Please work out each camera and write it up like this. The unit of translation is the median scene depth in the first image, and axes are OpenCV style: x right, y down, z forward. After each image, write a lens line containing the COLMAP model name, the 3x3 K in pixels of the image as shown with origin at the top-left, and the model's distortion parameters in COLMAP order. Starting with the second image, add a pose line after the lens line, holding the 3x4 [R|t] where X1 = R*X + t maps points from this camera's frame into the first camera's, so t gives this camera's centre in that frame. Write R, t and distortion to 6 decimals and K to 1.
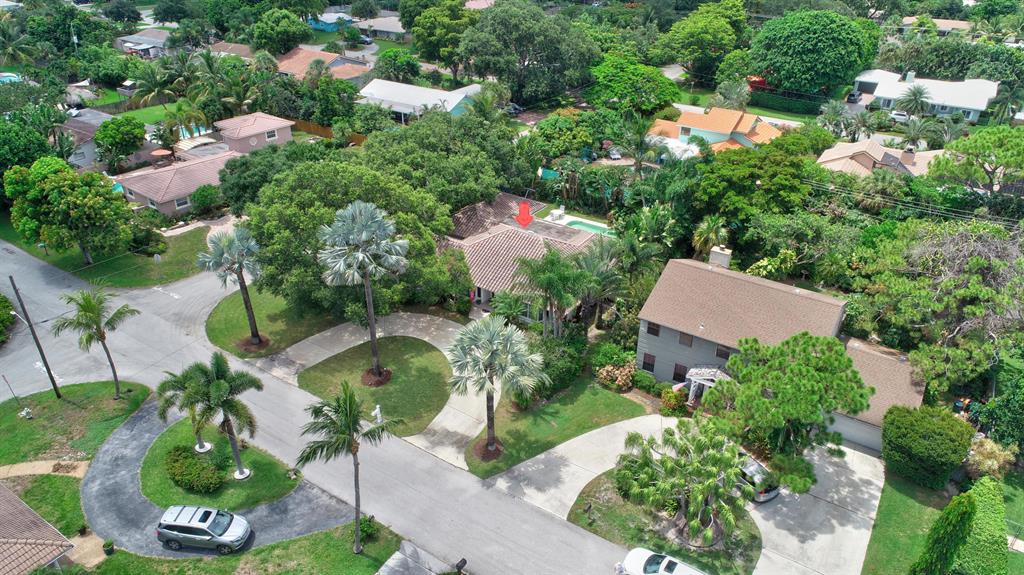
lens RADIAL K [[687.4, 0, 511.7], [0, 687.4, 294.4], [0, 0, 1]] dist [0.001074, -0.004720]
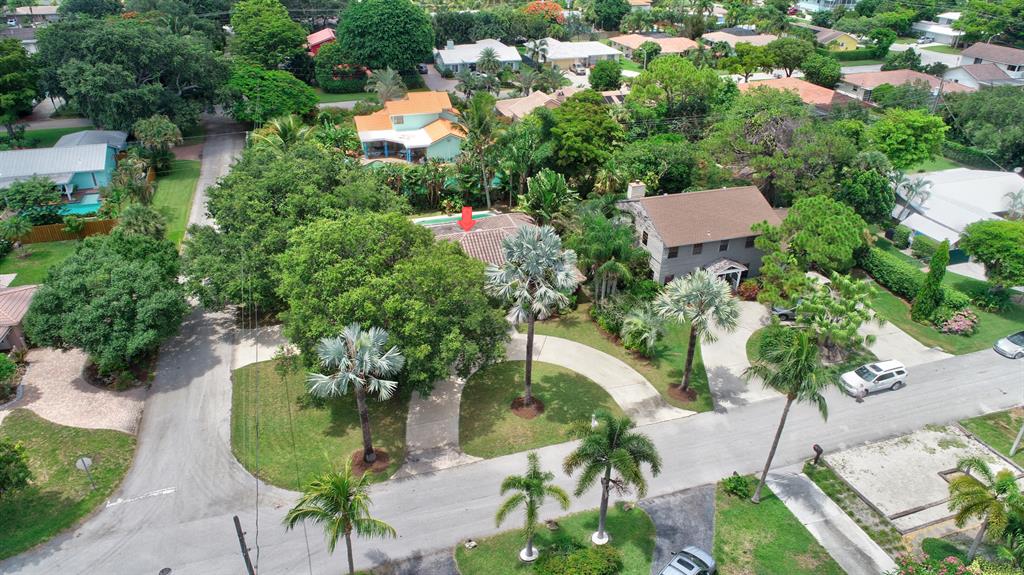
lens RADIAL K [[687.4, 0, 514.7], [0, 687.4, 285.8], [0, 0, 1]] dist [0.001074, -0.004720]
pose [[0.628201, -0.379419, 0.679267, -0.840915], [0.381398, 0.911119, 0.156200, -0.198072], [-0.678158, 0.160946, 0.717076, 0.334101]]
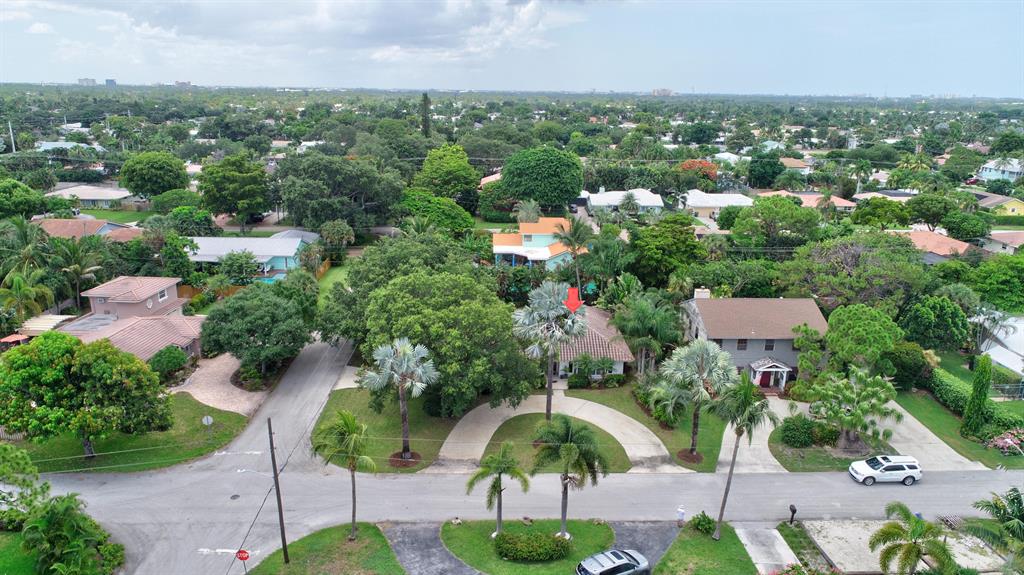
lens RADIAL K [[687.4, 0, 513.1], [0, 687.4, 288.5], [0, 0, 1]] dist [0.001074, -0.004720]
pose [[0.821594, -0.158803, 0.547508, -0.858619], [0.278029, 0.950072, -0.141647, 0.025638], [-0.497678, 0.268600, 0.824725, 0.063006]]
